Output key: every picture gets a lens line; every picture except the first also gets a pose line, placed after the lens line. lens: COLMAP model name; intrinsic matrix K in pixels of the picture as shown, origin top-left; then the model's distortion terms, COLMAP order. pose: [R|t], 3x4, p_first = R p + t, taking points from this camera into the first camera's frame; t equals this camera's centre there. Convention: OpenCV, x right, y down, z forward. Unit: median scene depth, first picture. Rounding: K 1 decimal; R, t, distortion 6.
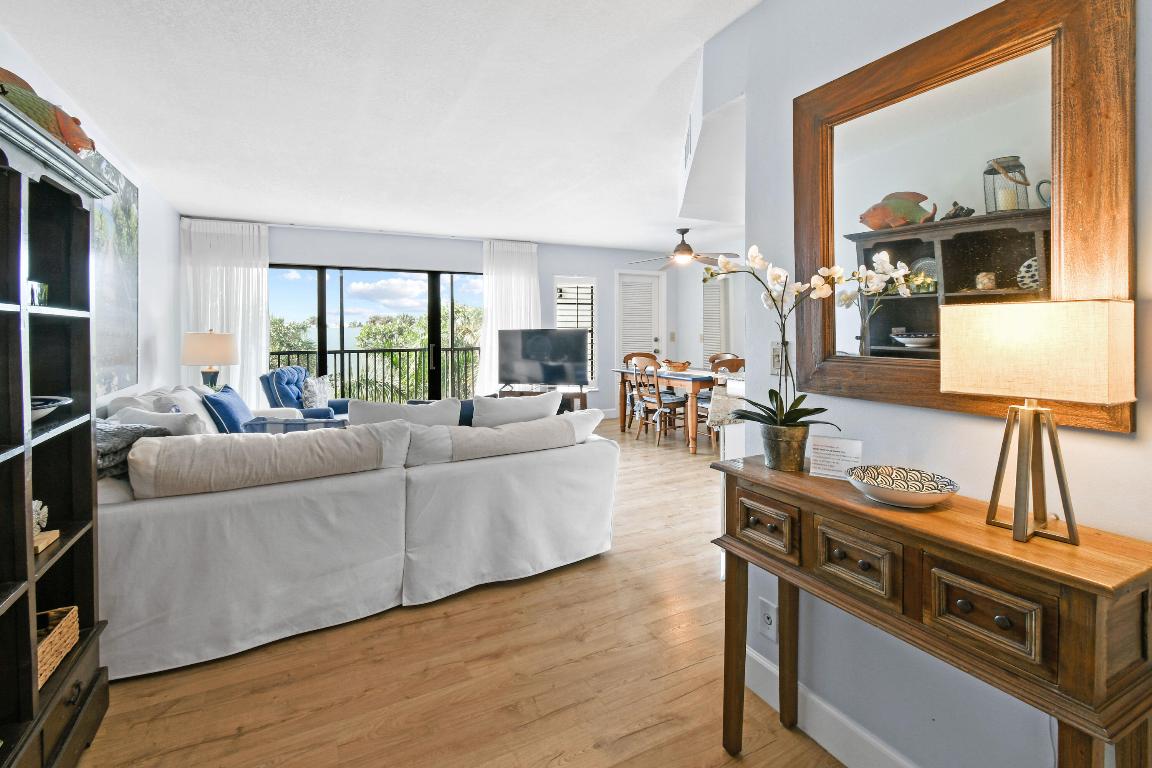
lens RADIAL K [[522.4, 0, 574.9], [0, 522.4, 339.3], [0, 0, 1]] dist [0.014123, -0.005505]
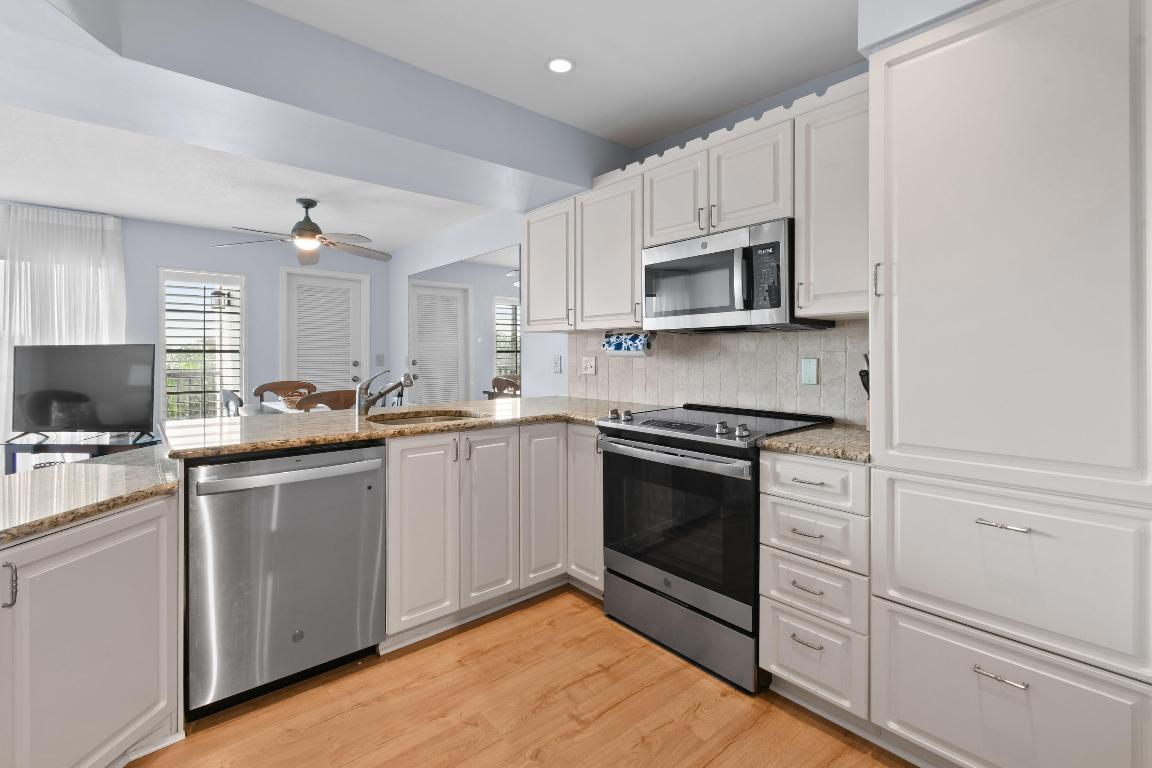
lens RADIAL K [[522.4, 0, 575.2], [0, 522.4, 353.8], [0, 0, 1]] dist [0.014123, -0.005505]
pose [[0.976307, 0.008076, 0.216238, 0.978766], [-0.002642, 0.999674, -0.025411, 0.012896], [-0.216373, 0.024238, 0.976010, 0.643006]]
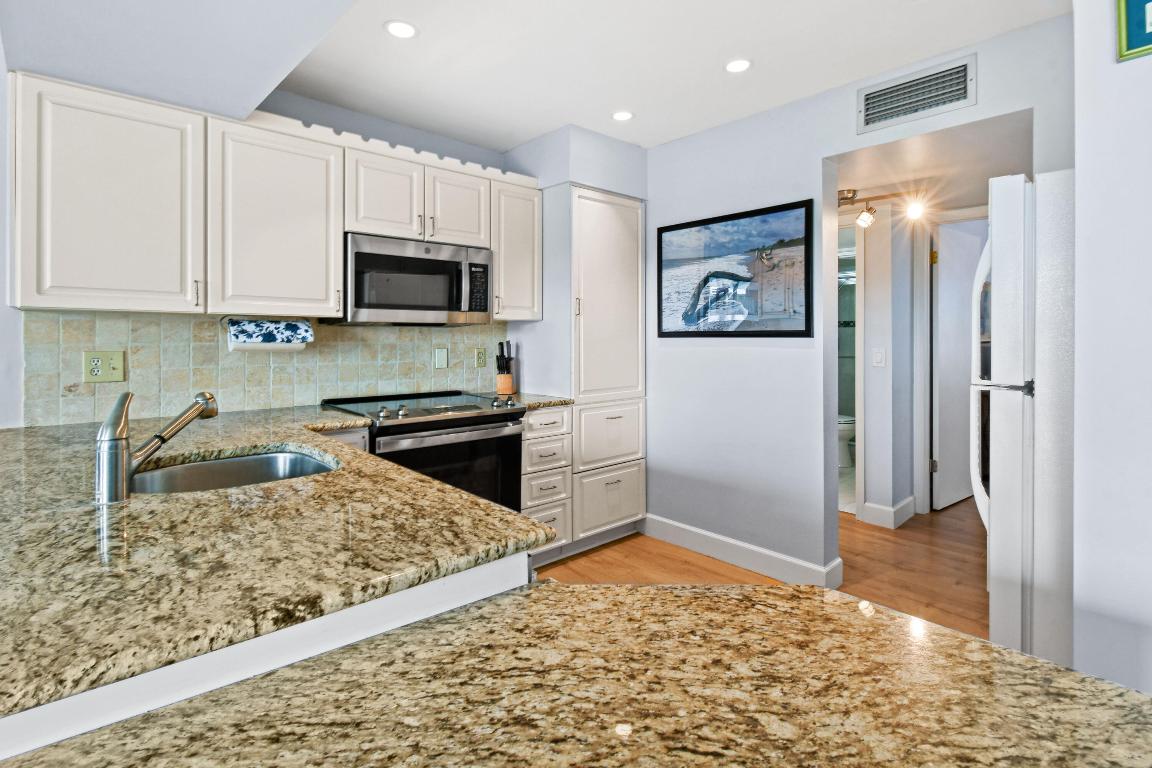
lens RADIAL K [[565.1, 0, 596.3], [0, 565.1, 338.7], [0, 0, 1]] dist [0.005767, 0.000434]
pose [[-0.266428, 0.004518, 0.963844, 0.206542], [0.021891, 0.999759, 0.001365, -0.021172], [-0.963606, 0.021463, -0.266463, 1.488529]]
